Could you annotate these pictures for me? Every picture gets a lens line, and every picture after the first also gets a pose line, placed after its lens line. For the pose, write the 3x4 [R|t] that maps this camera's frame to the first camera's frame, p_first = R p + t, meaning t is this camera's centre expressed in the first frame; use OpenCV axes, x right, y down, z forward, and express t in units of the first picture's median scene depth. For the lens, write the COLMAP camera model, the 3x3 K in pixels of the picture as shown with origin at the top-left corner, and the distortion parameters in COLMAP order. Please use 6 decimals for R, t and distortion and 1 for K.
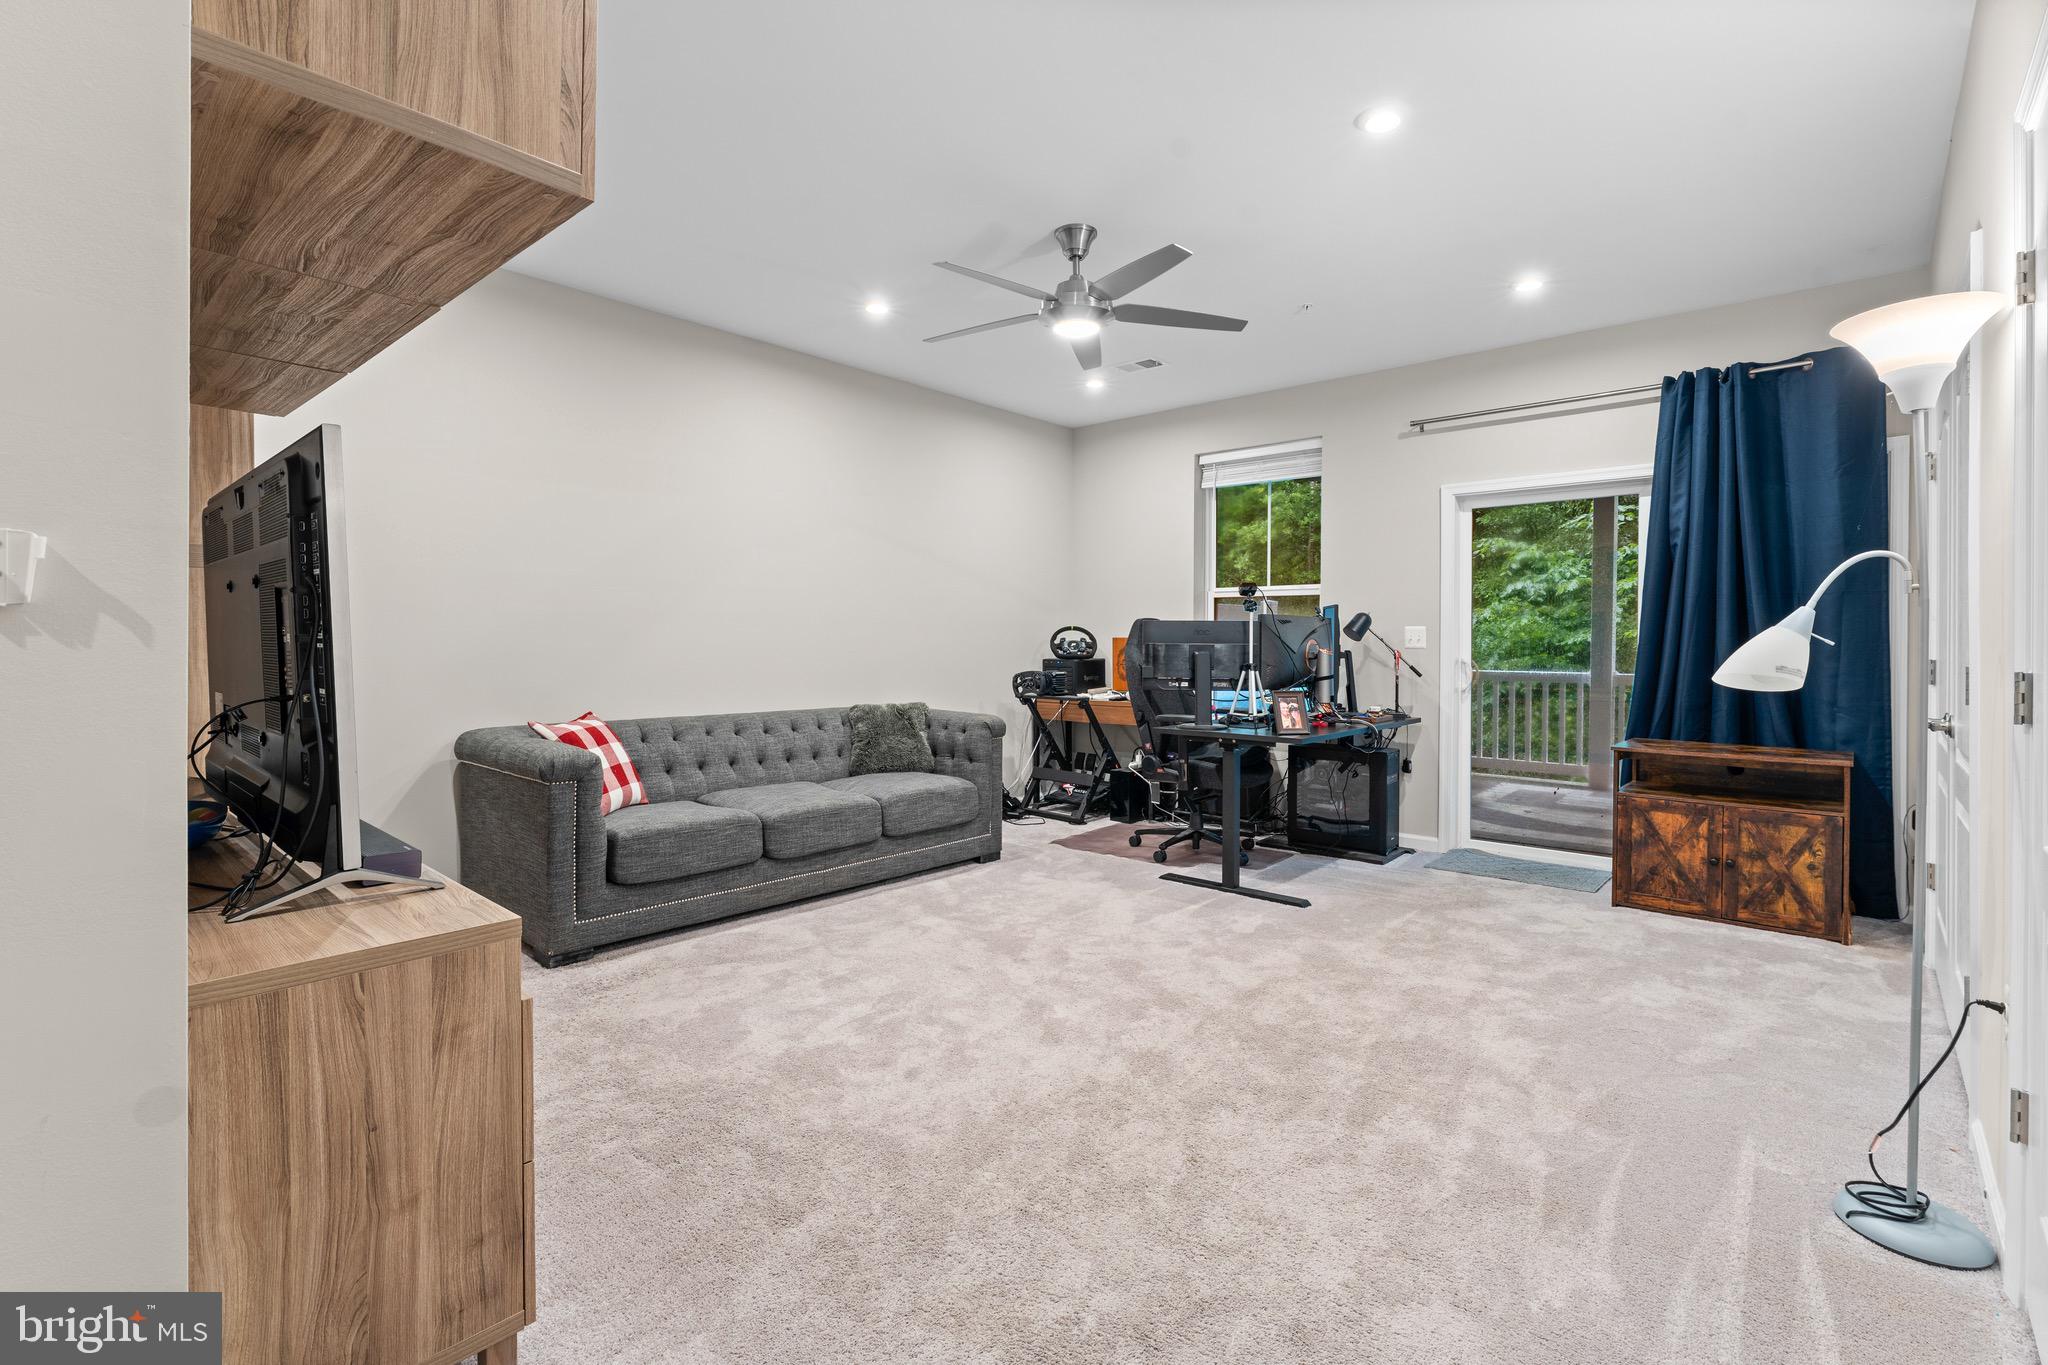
lens RADIAL K [[938.5, 0, 1036.4], [0, 938.5, 634.7], [0, 0, 1]] dist [-0.002487, -0.000211]
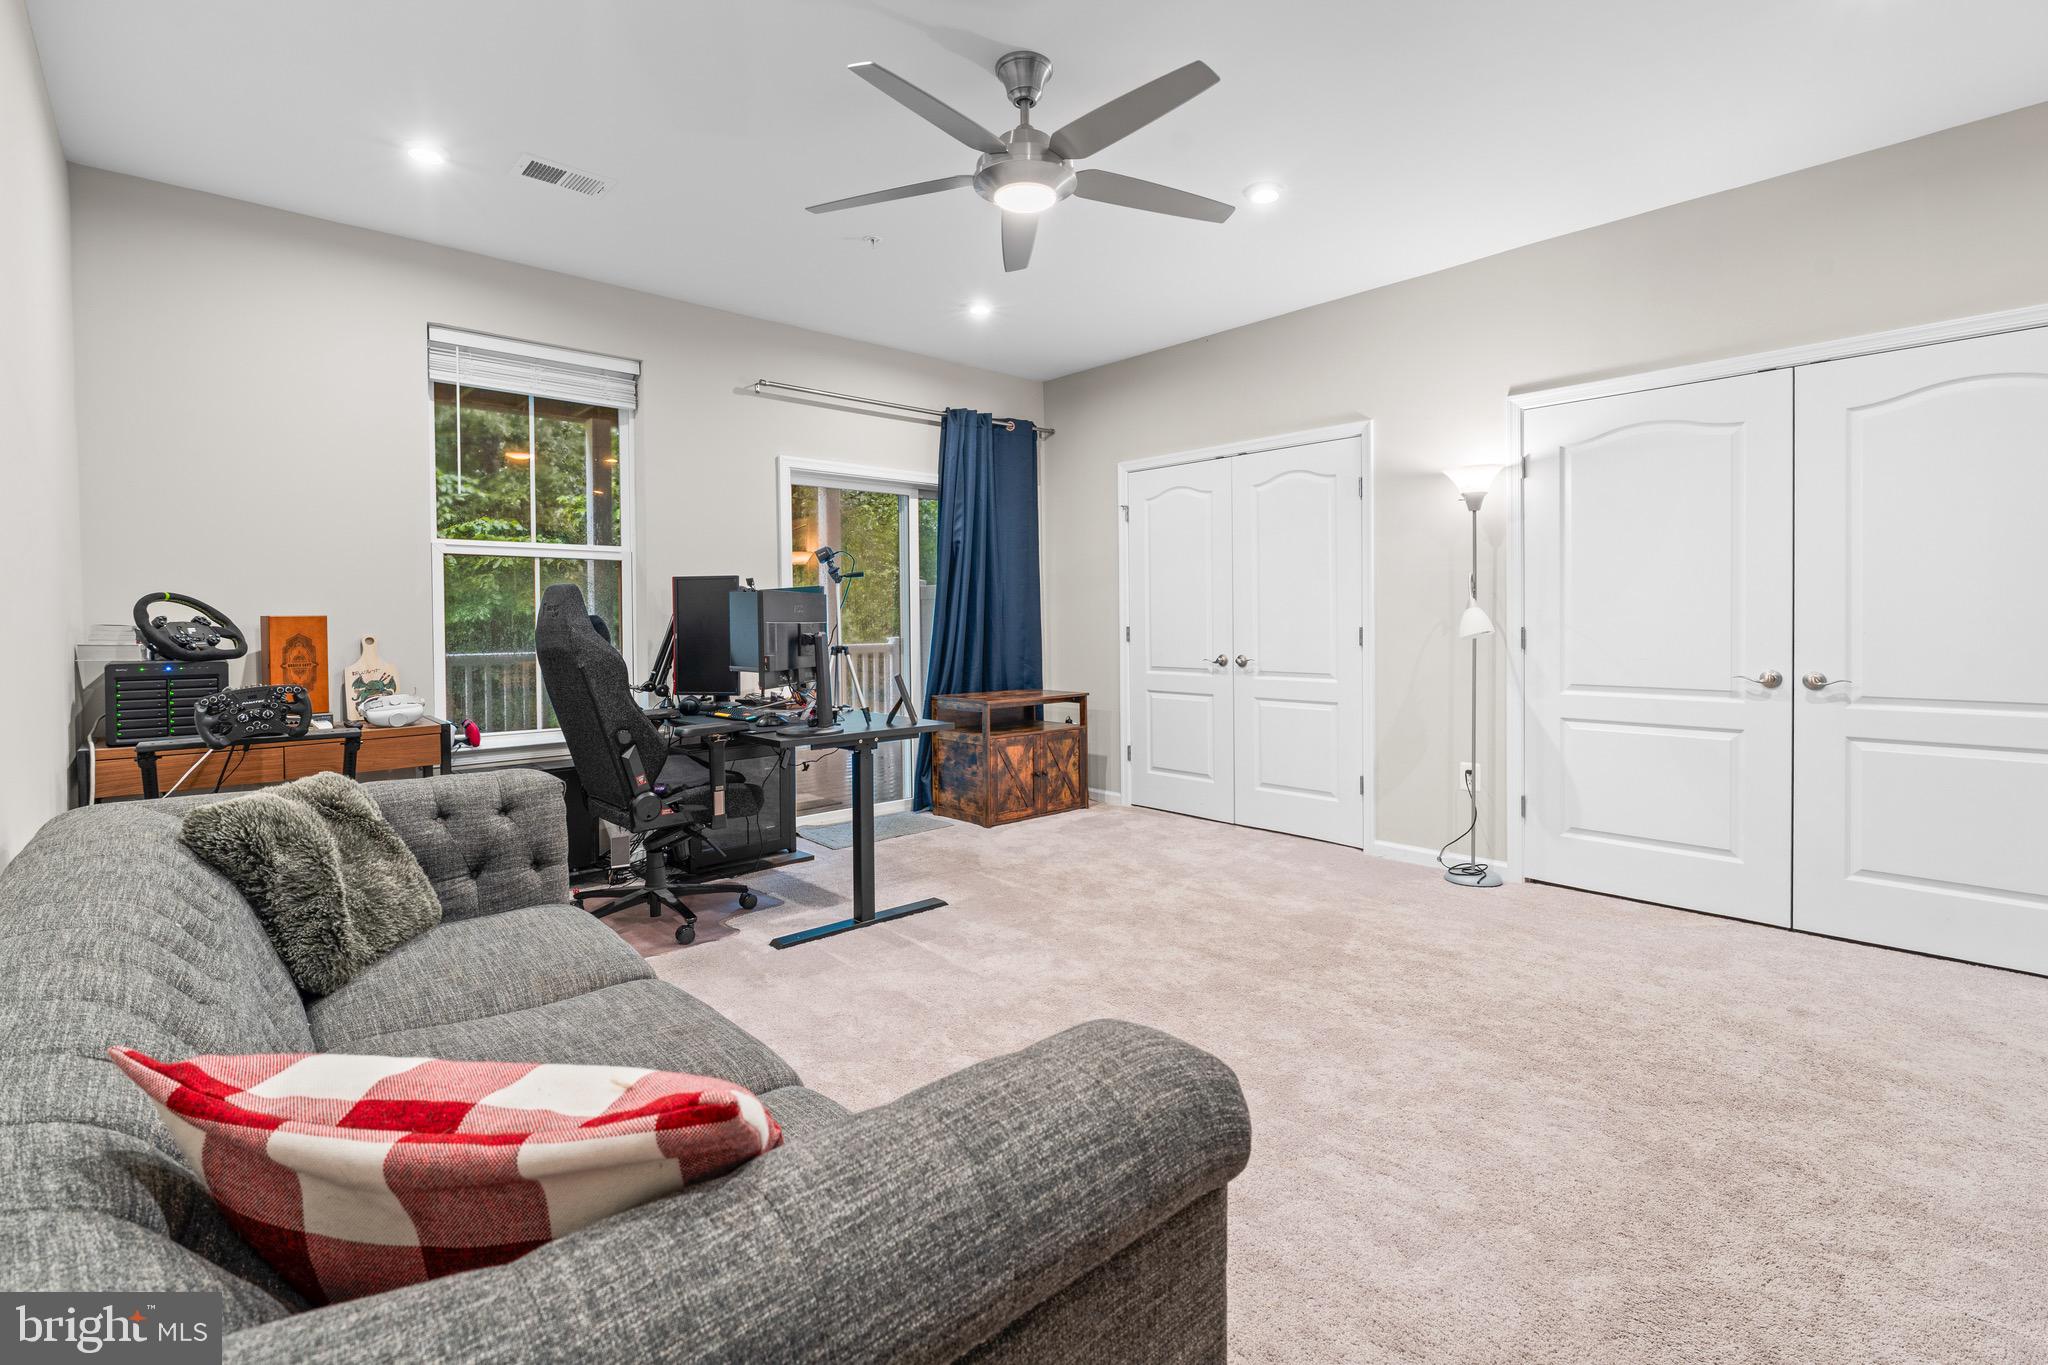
lens RADIAL K [[938.5, 0, 1036.4], [0, 938.5, 634.7], [0, 0, 1]] dist [-0.002487, -0.000211]
pose [[0.116930, -0.028152, 0.992741, -0.648922], [-0.003792, 0.999578, 0.028792, -0.005811], [-0.993133, -0.007132, 0.116774, 0.832167]]
